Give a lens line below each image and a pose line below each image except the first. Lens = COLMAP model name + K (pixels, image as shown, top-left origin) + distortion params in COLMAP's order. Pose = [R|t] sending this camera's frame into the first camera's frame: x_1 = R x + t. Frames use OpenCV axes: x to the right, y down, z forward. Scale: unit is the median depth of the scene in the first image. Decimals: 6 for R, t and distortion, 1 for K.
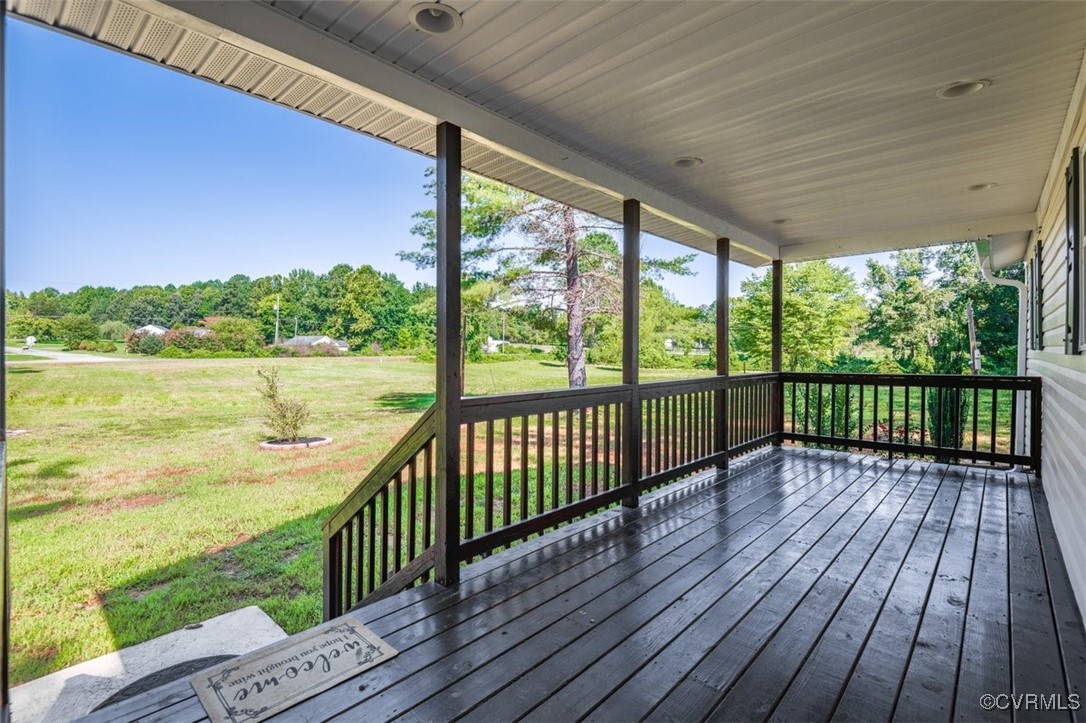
lens RADIAL K [[505.9, 0, 545.4], [0, 505.9, 354.0], [0, 0, 1]] dist [0.003666, 0.000416]
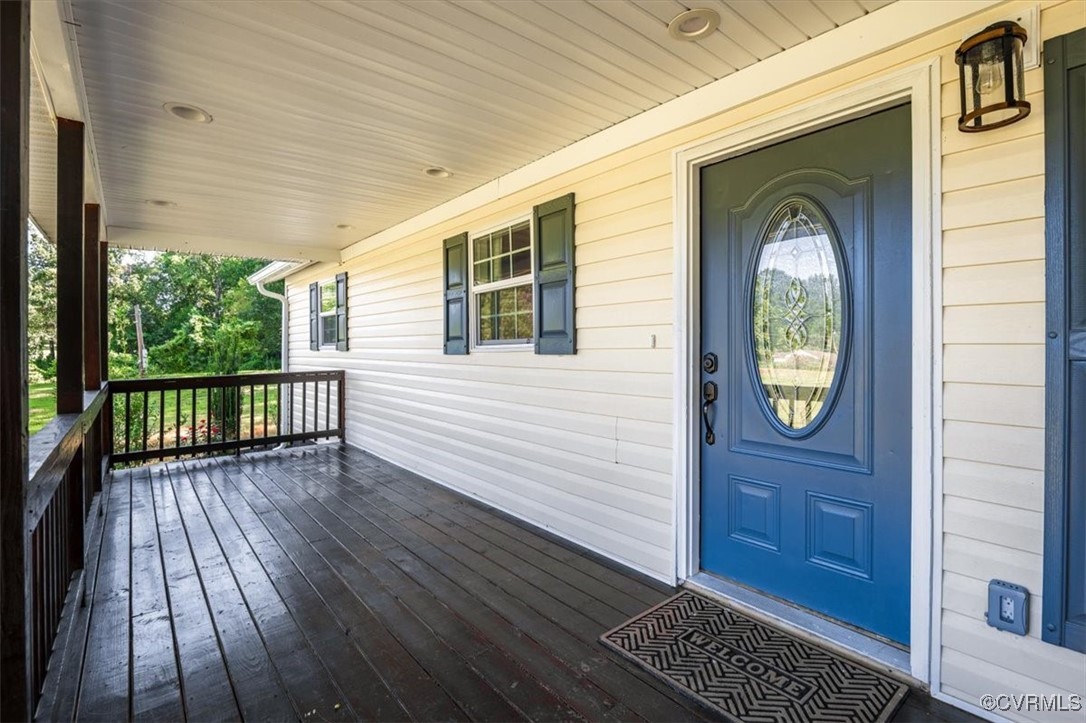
lens RADIAL K [[505.9, 0, 548.2], [0, 505.9, 359.0], [0, 0, 1]] dist [0.003666, 0.000416]
pose [[0.147804, -0.019675, 0.988821, -0.214827], [0.010062, 0.999780, 0.018389, -0.006004], [-0.988966, 0.007232, 0.147969, 0.181361]]
